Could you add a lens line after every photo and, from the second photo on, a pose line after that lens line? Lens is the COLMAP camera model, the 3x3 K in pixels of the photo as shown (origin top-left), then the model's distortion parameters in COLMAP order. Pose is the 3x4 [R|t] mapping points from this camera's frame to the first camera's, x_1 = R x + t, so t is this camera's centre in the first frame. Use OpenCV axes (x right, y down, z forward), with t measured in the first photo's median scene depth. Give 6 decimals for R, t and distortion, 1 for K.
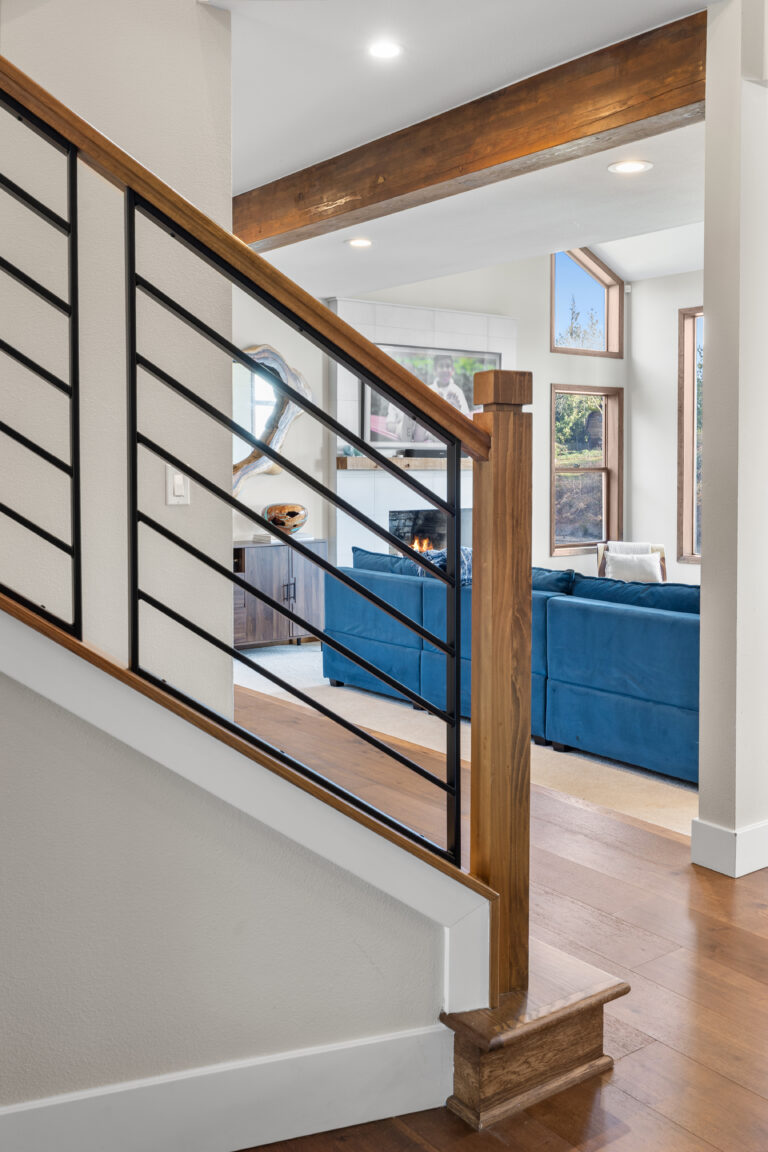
lens RADIAL K [[1101.2, 0, 385.7], [0, 1101.2, 488.3], [0, 0, 1]] dist [-0.021670, 0.000000]
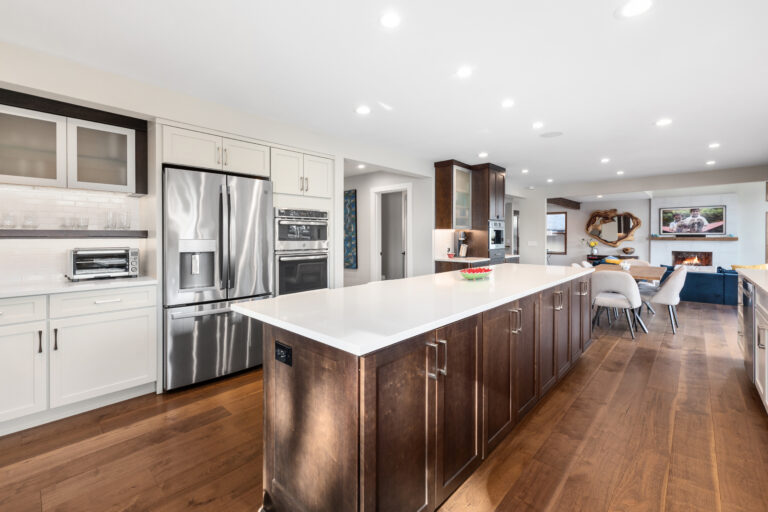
lens RADIAL K [[342.7, 0, 378.6], [0, 342.7, 241.2], [0, 0, 1]] dist [0.011505, 0.000330]
pose [[0.168887, 0.015001, -0.985521, 2.709041], [-0.021455, 0.999703, 0.011541, -0.014170], [0.985402, 0.019195, 0.169159, -0.561201]]
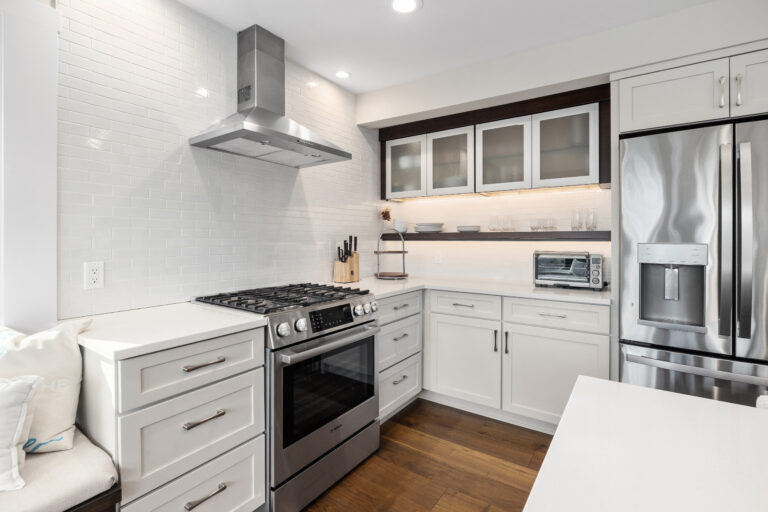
lens RADIAL K [[362.7, 0, 384.4], [0, 362.7, 239.4], [0, 0, 1]] dist [-0.009157, 0.001080]
pose [[-0.947053, -0.000805, -0.321076, 2.337948], [-0.008115, 0.999737, 0.021428, -0.013166], [0.320974, 0.022898, -0.946811, -0.471836]]
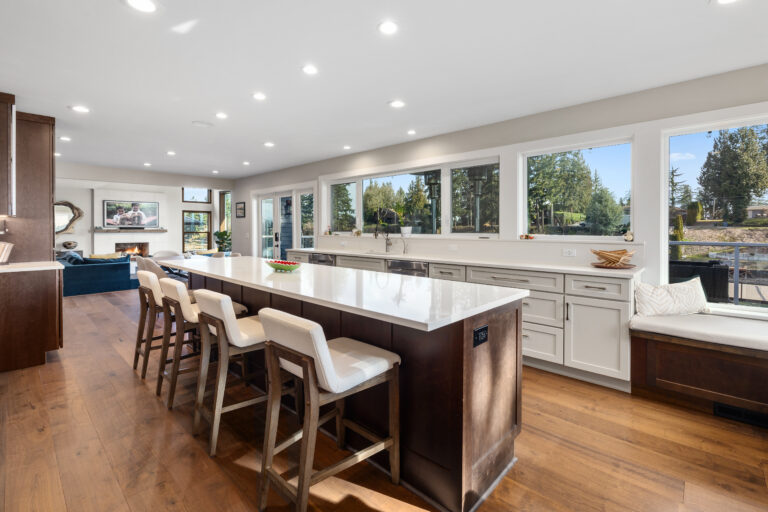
lens RADIAL K [[350.4, 0, 395.9], [0, 350.4, 230.5], [0, 0, 1]] dist [-0.001120, 0.000617]
pose [[0.979570, 0.000668, 0.201101, 1.948531], [0.002875, 0.999846, -0.017321, 0.001342], [-0.201082, 0.017545, 0.979417, -1.127526]]
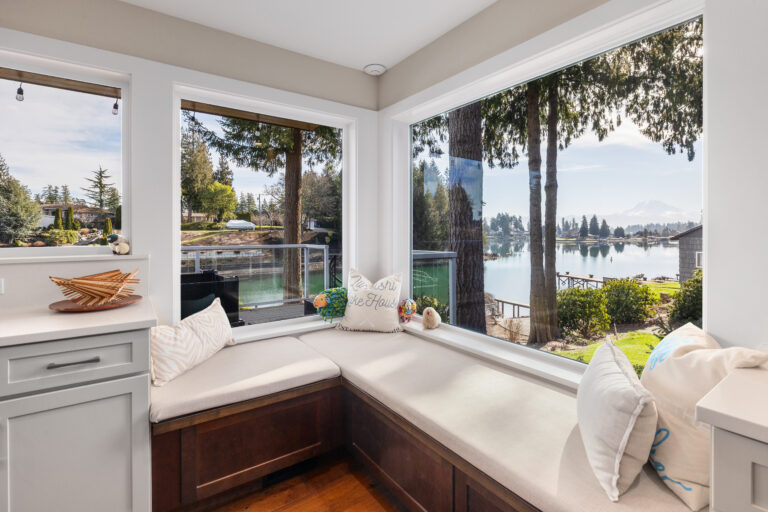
lens RADIAL K [[362.7, 0, 390.7], [0, 362.7, 234.0], [0, 0, 1]] dist [-0.009157, 0.001080]
pose [[0.020486, -0.003595, 0.999784, 2.233252], [0.022201, 0.999749, 0.003140, -0.009946], [-0.999544, 0.022132, 0.020561, -0.708291]]
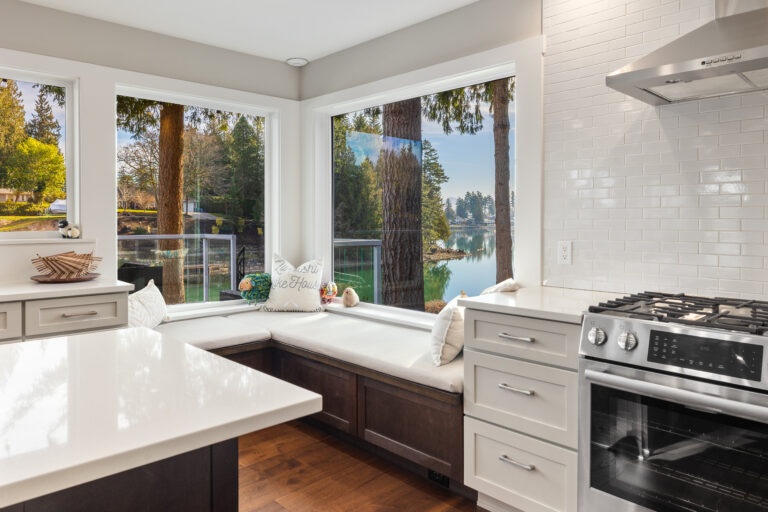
lens RADIAL K [[535.5, 0, 387.4], [0, 535.5, 227.4], [0, 0, 1]] dist [-0.001863, 0.005588]
pose [[-0.120112, -0.013812, 0.992664, 1.717764], [0.021109, 0.999642, 0.016464, -0.008532], [-0.992536, 0.022931, -0.119777, -0.715042]]
